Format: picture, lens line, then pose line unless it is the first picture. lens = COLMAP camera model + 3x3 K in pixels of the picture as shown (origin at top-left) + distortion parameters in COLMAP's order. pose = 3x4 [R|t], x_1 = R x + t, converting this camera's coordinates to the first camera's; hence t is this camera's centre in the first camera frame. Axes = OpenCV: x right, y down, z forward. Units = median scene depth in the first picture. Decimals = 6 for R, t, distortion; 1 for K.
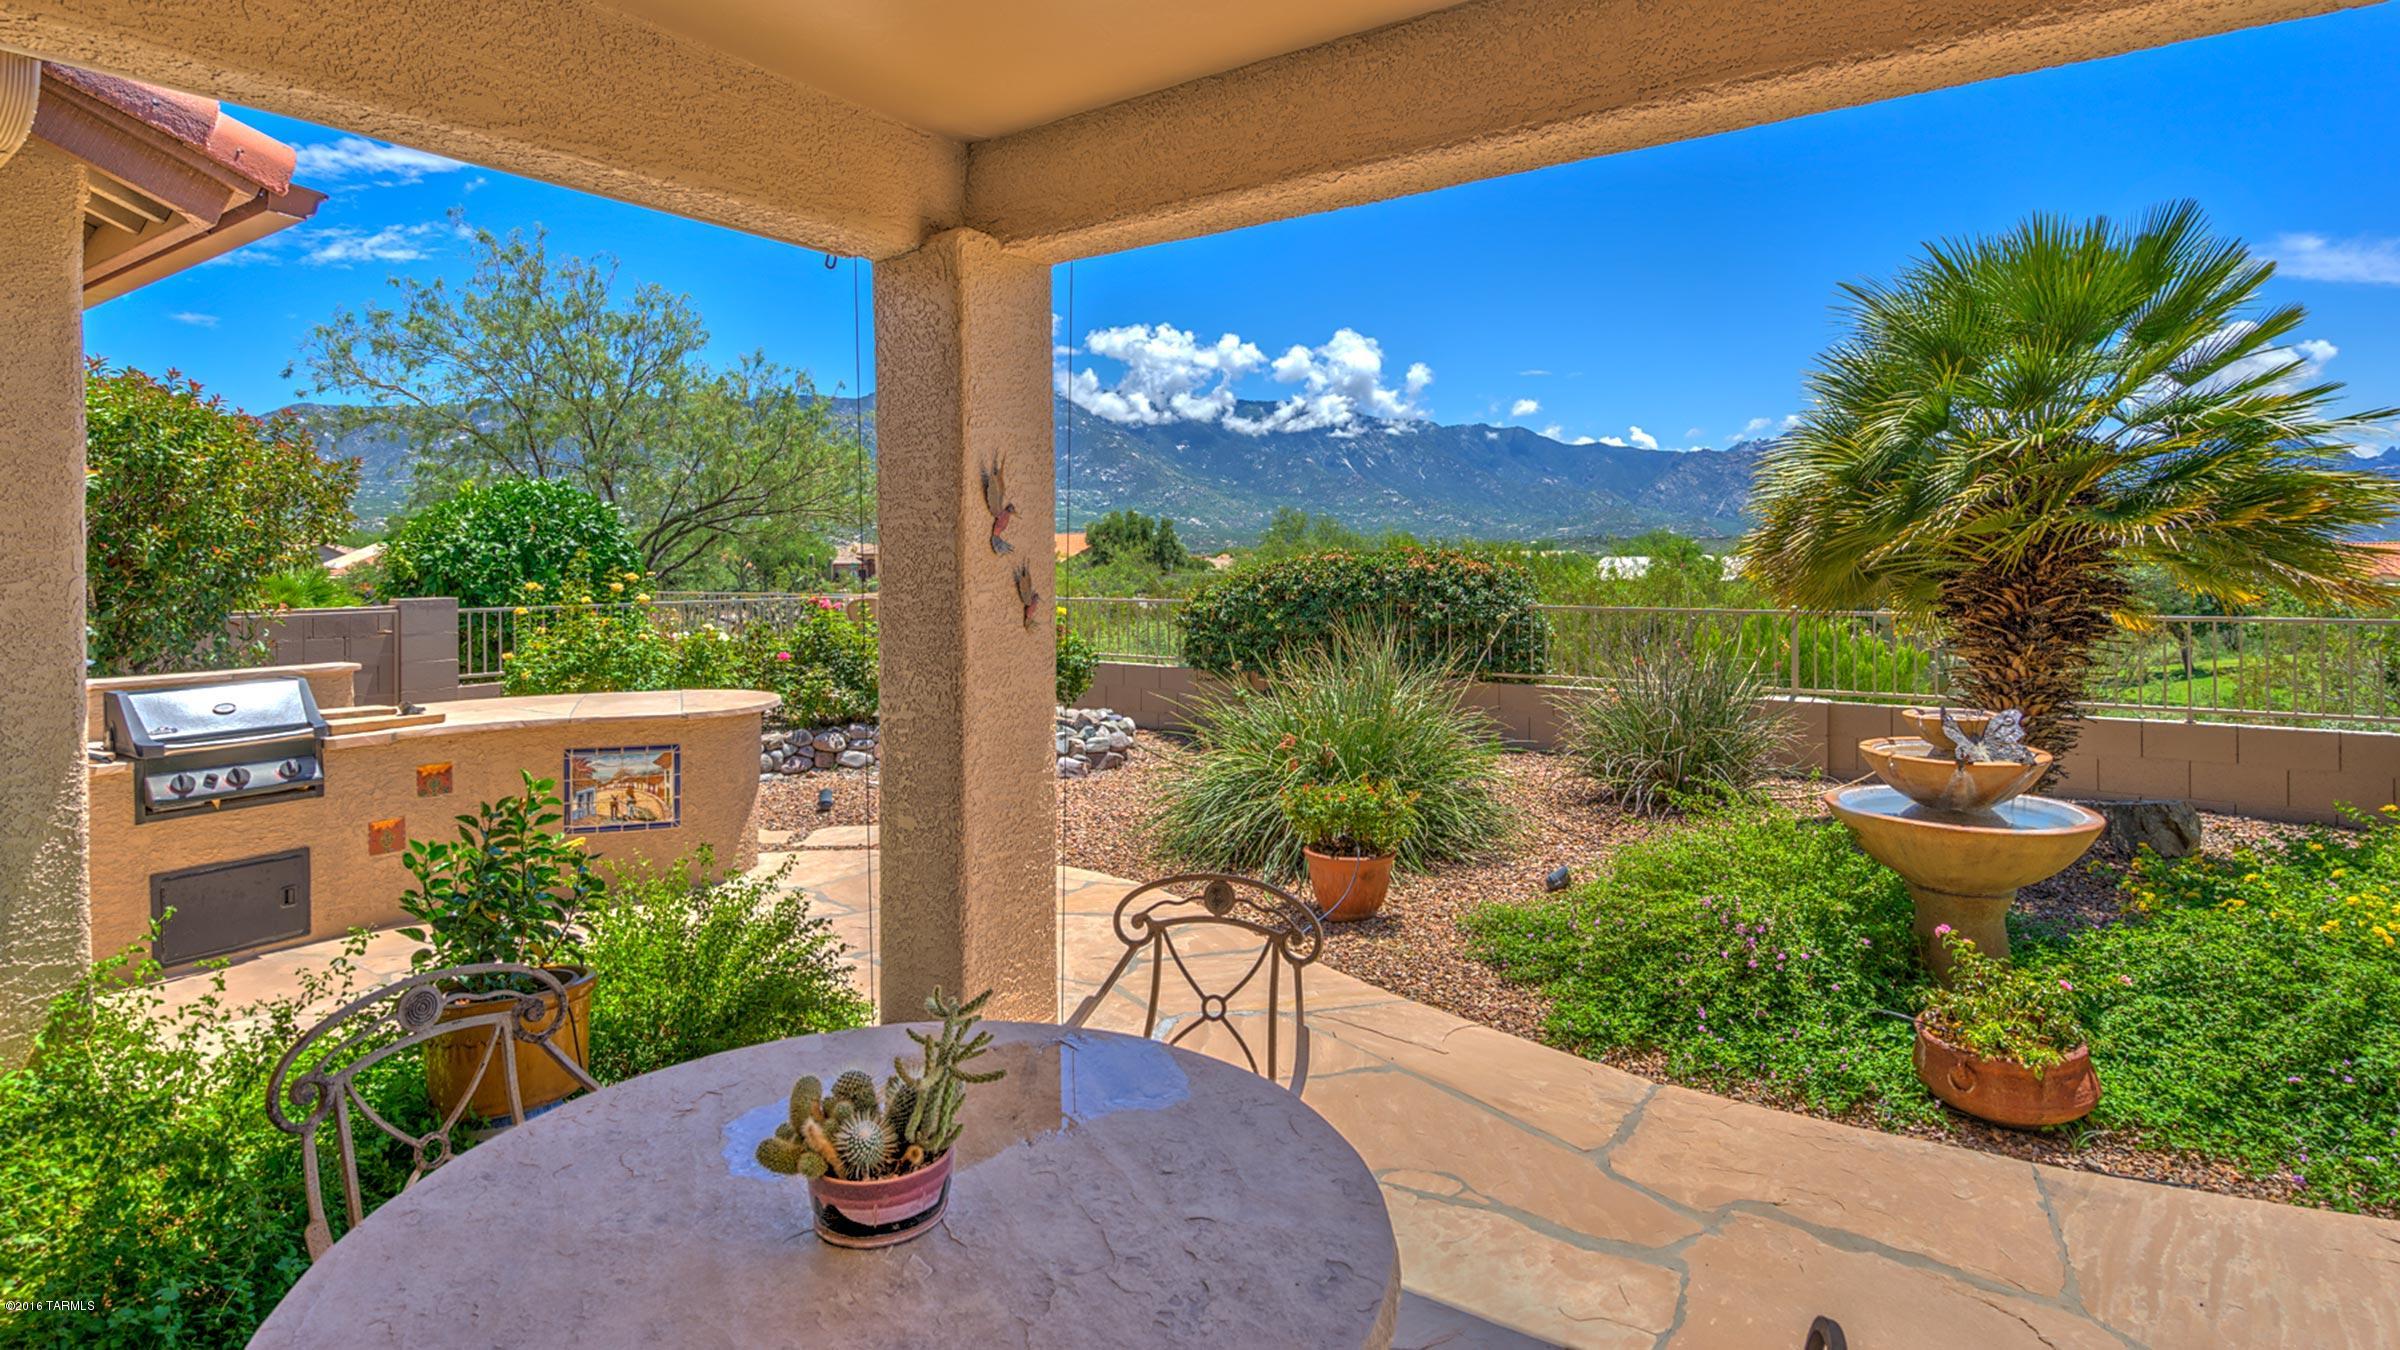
lens RADIAL K [[1216.6, 0, 1199.2], [0, 1216.6, 560.0], [0, 0, 1]] dist [0.003274, 0.000730]
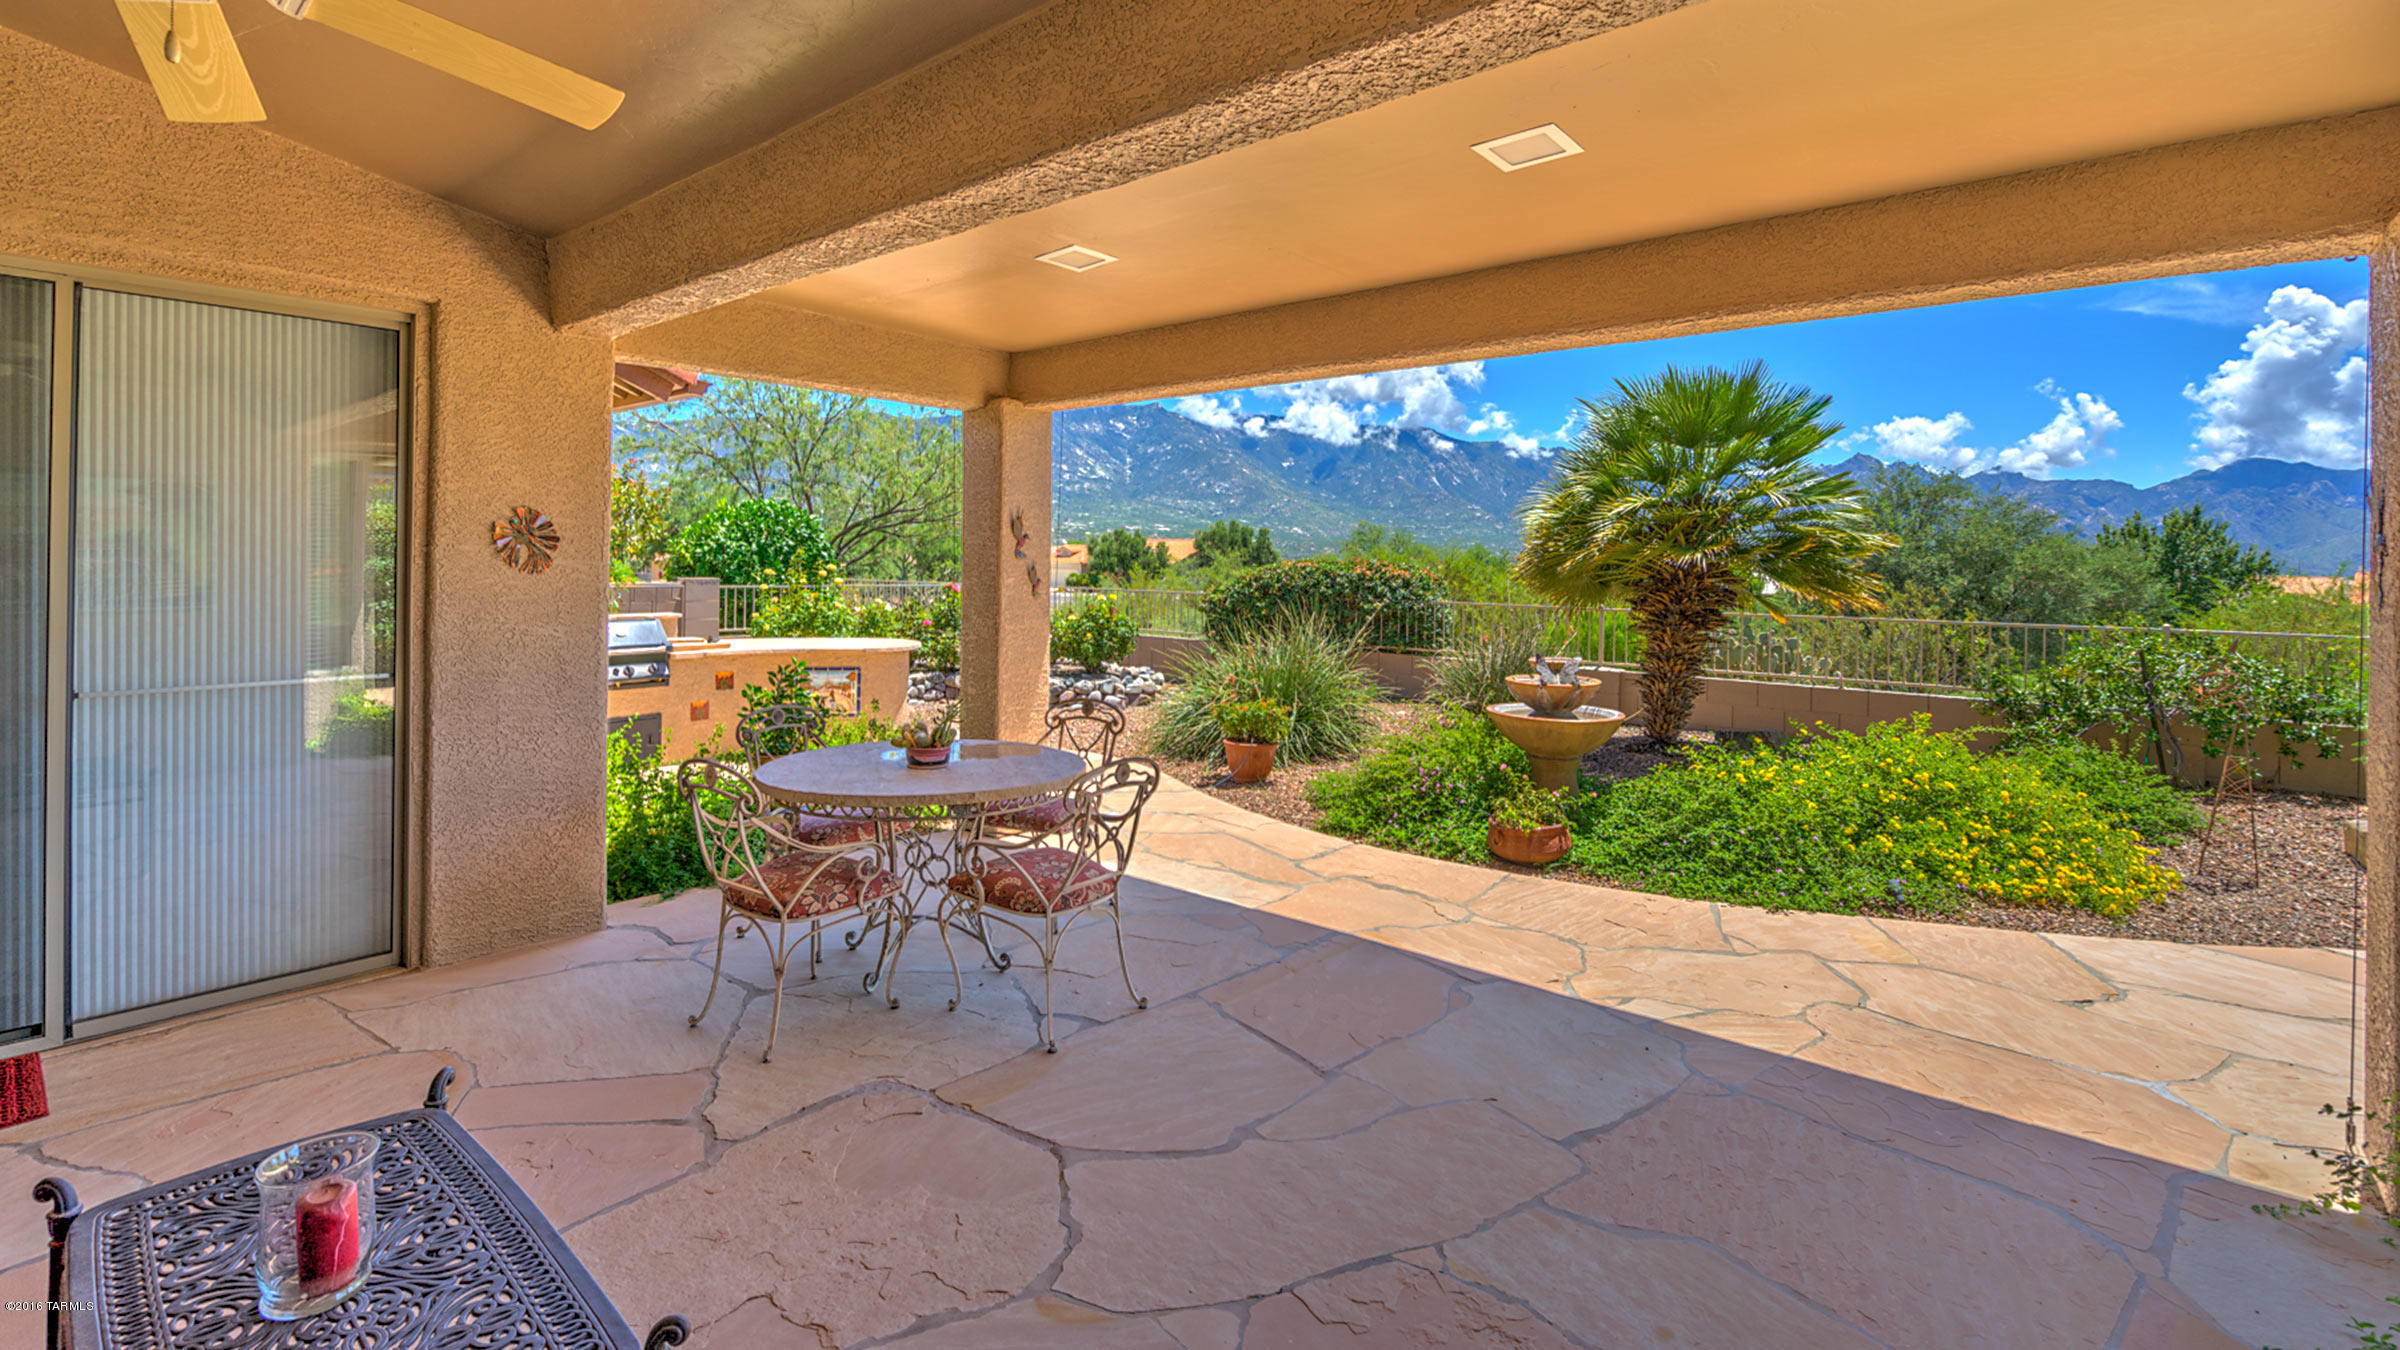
lens RADIAL K [[1073.8, 0, 1201.5], [0, 1073.8, 554.7], [0, 0, 1]] dist [-0.010037, 0.005499]
pose [[0.995537, 0.021589, -0.091867, 0.191002], [-0.022340, 0.999725, -0.007154, -0.003474], [0.091687, 0.009174, 0.995746, -0.474571]]
